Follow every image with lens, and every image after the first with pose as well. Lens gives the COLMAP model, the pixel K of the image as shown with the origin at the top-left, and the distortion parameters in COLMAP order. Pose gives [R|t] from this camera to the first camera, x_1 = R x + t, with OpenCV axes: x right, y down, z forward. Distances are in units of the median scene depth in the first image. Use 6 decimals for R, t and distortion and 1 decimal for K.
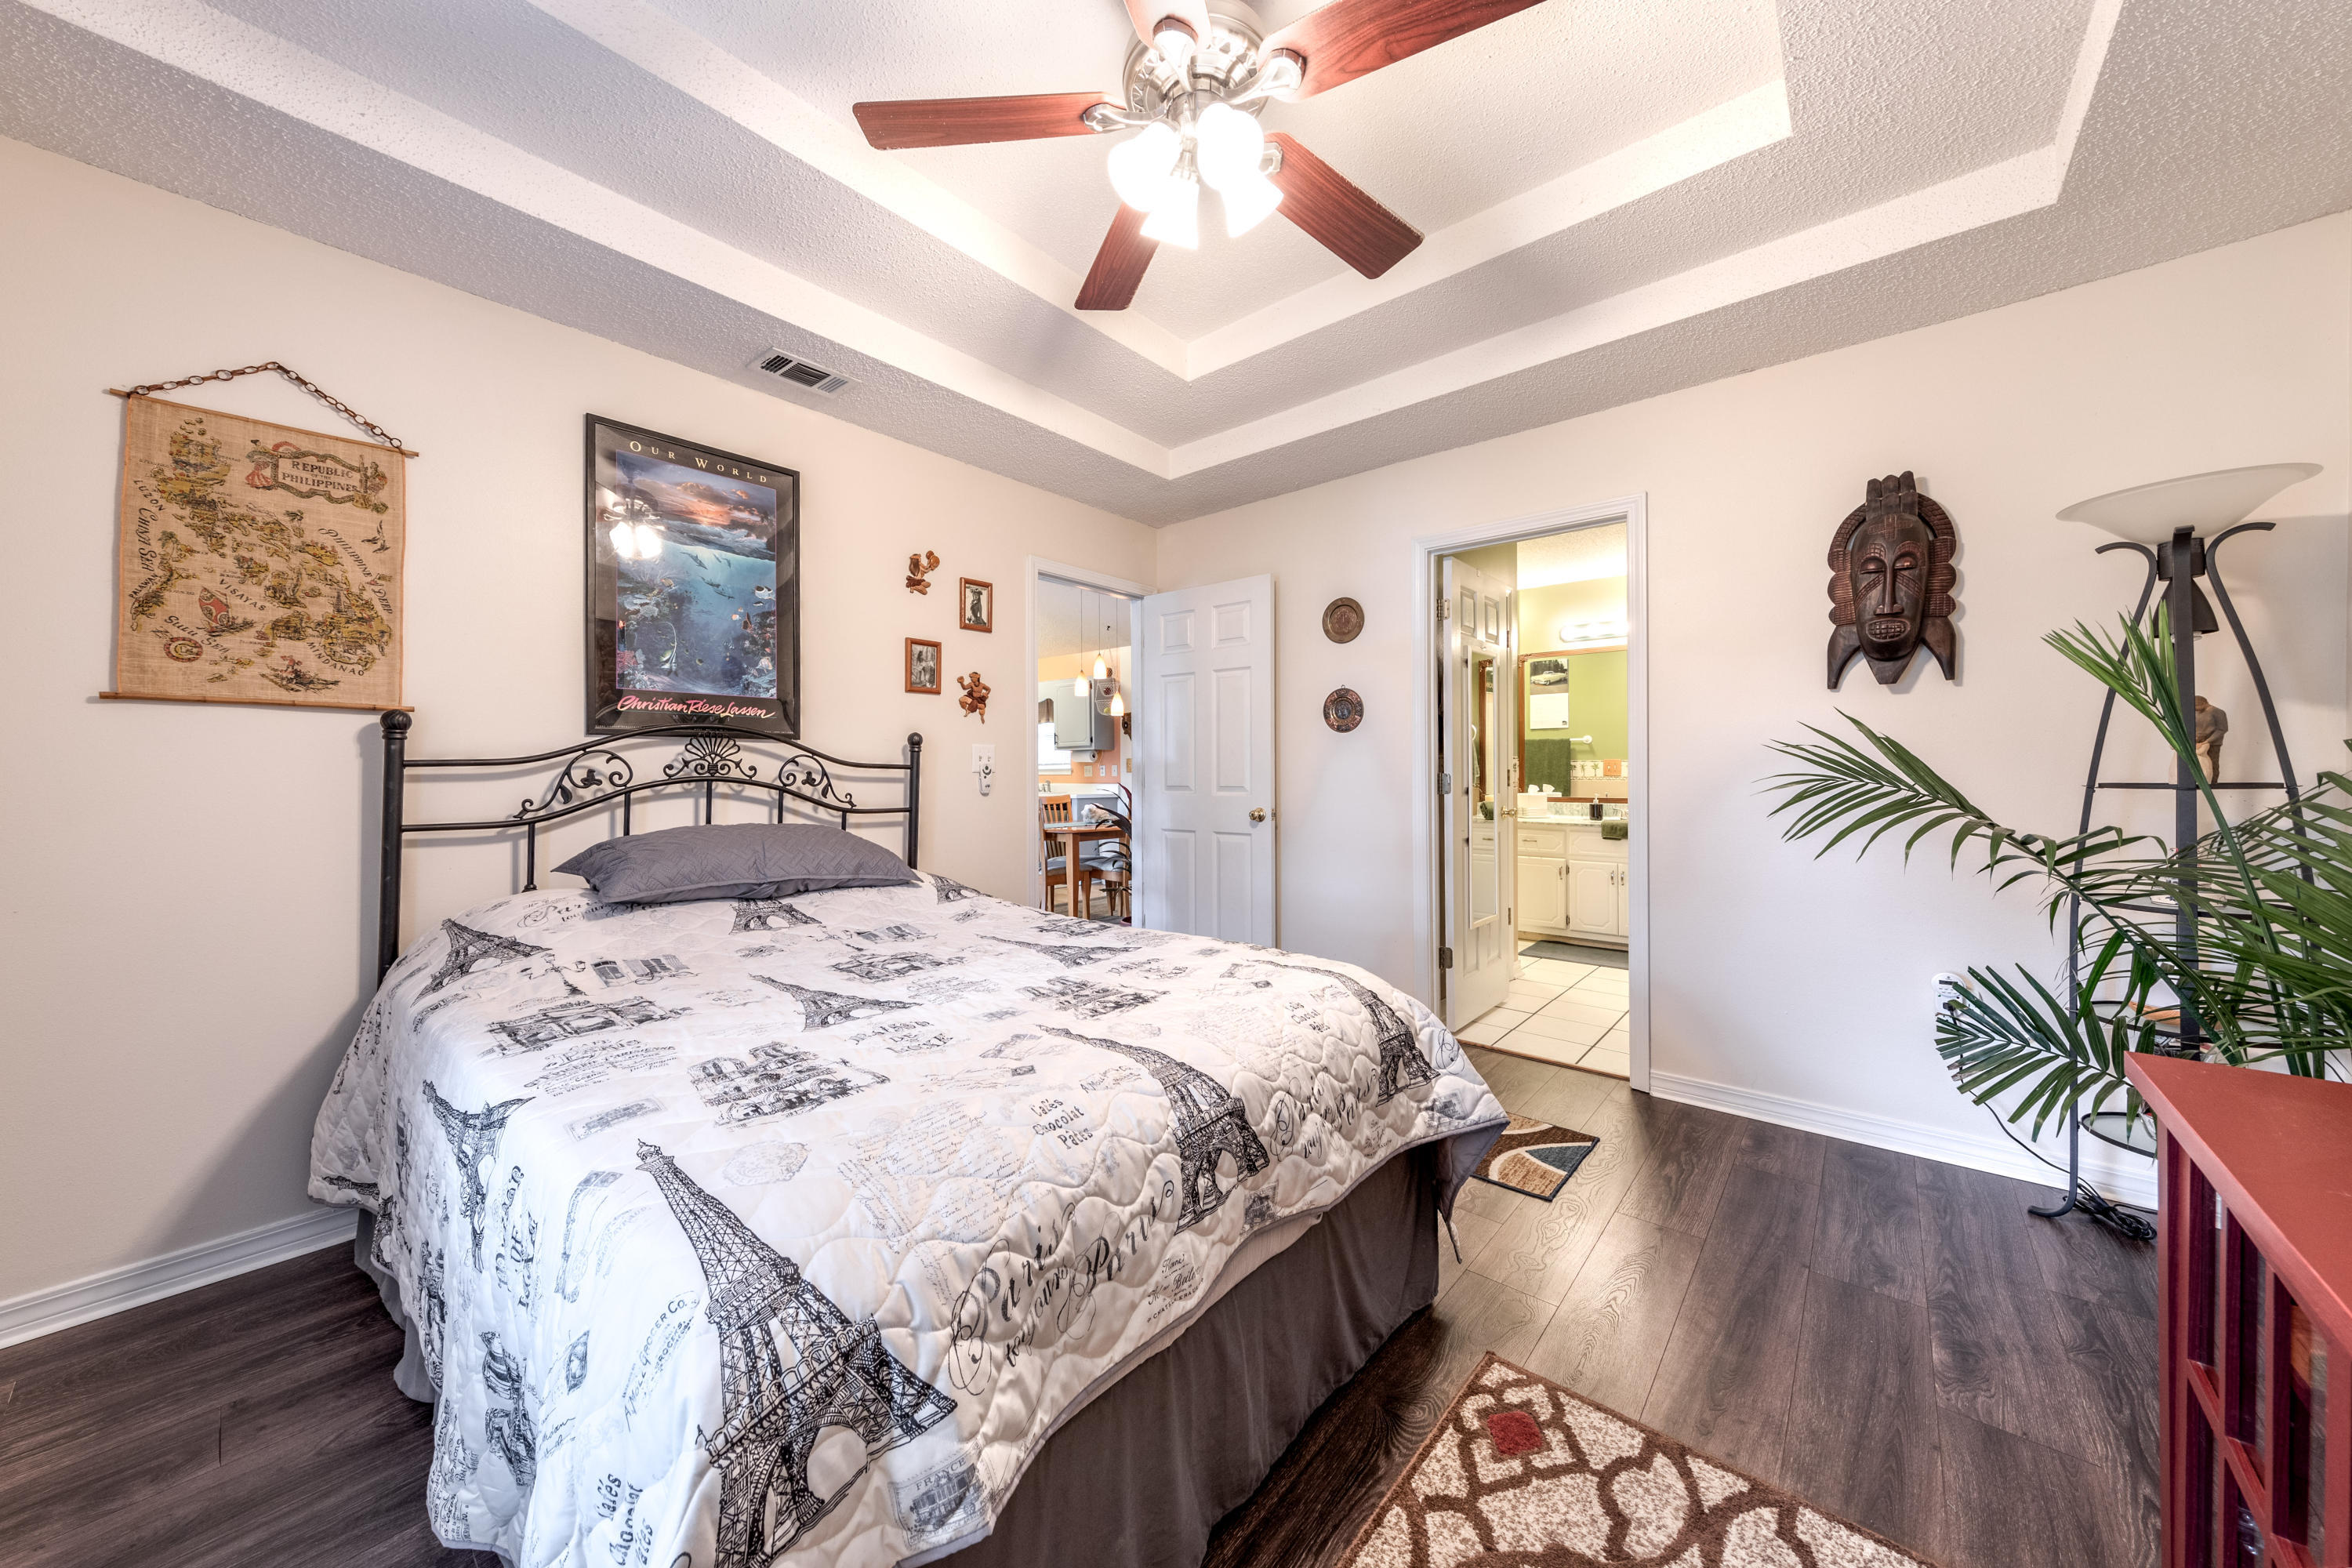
lens RADIAL K [[763.4, 0, 1183.6], [0, 763.4, 773.4], [0, 0, 1]] dist [0.005780, -0.000733]
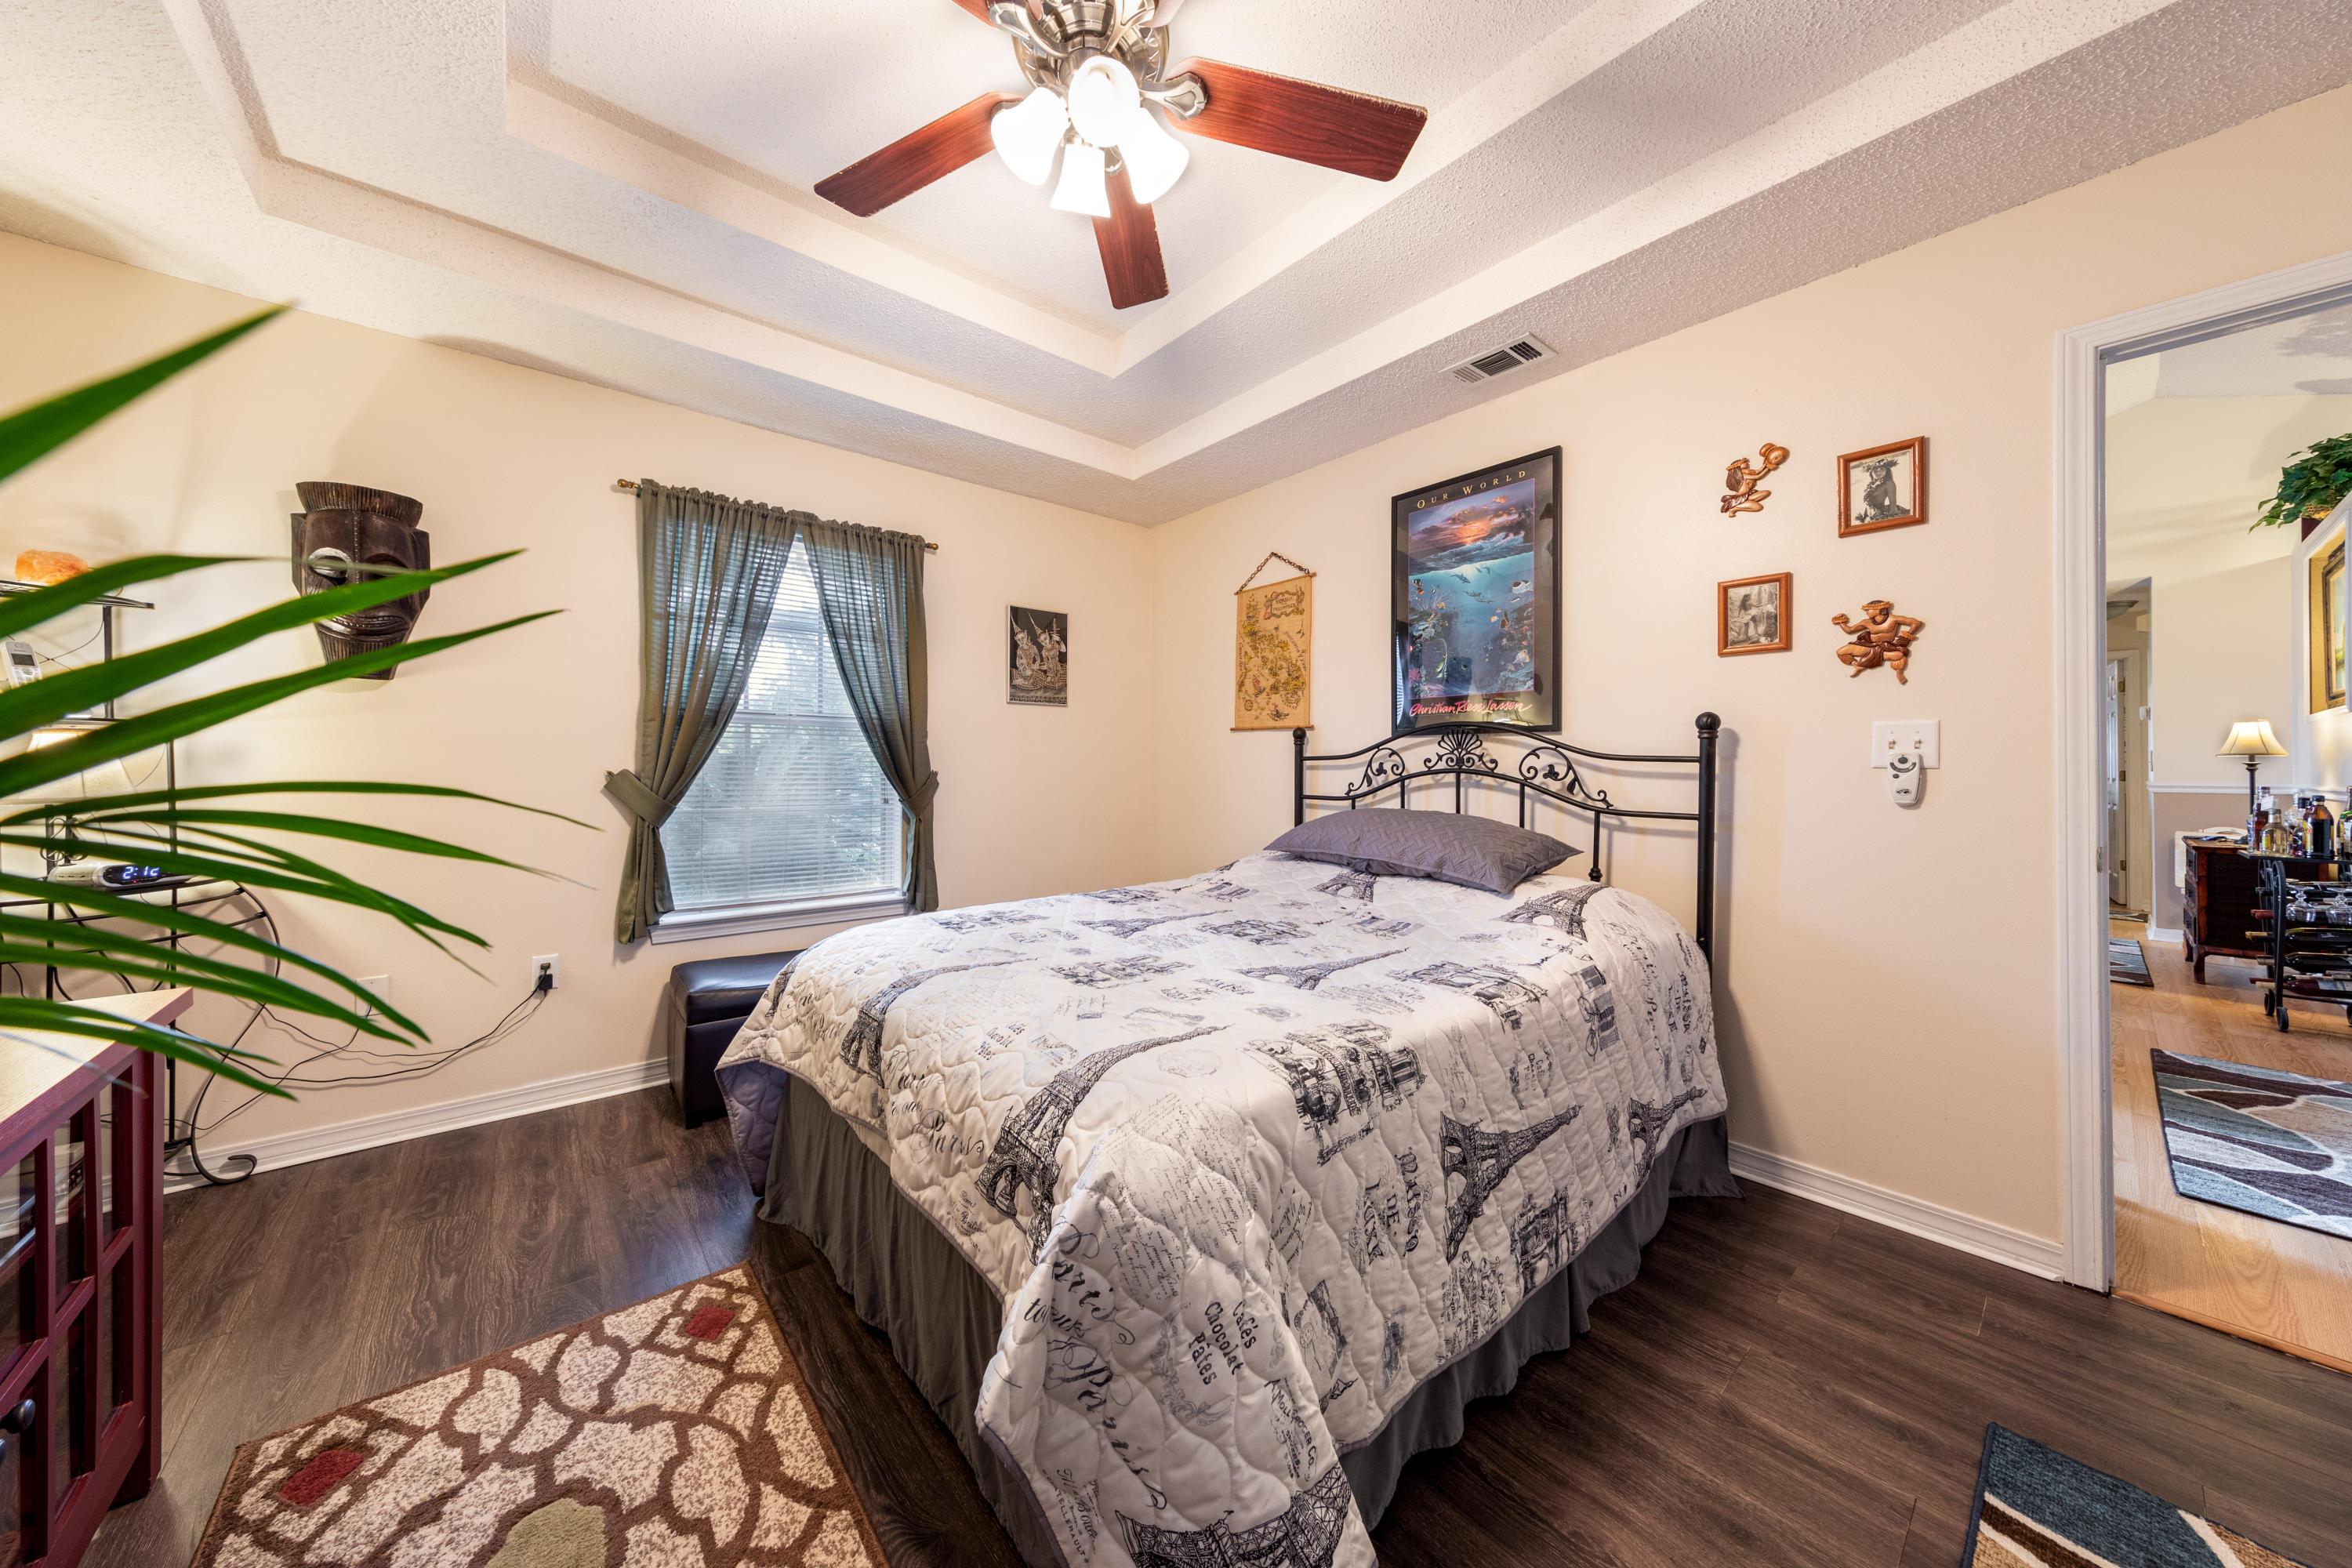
lens RADIAL K [[763.4, 0, 1156.3], [0, 763.4, 763.6], [0, 0, 1]] dist [0.005780, -0.000733]
pose [[-0.143883, 0.014066, -0.989495, 0.543057], [0.005142, 0.999896, 0.013466, -0.020270], [0.989581, -0.003150, -0.143941, 0.696355]]
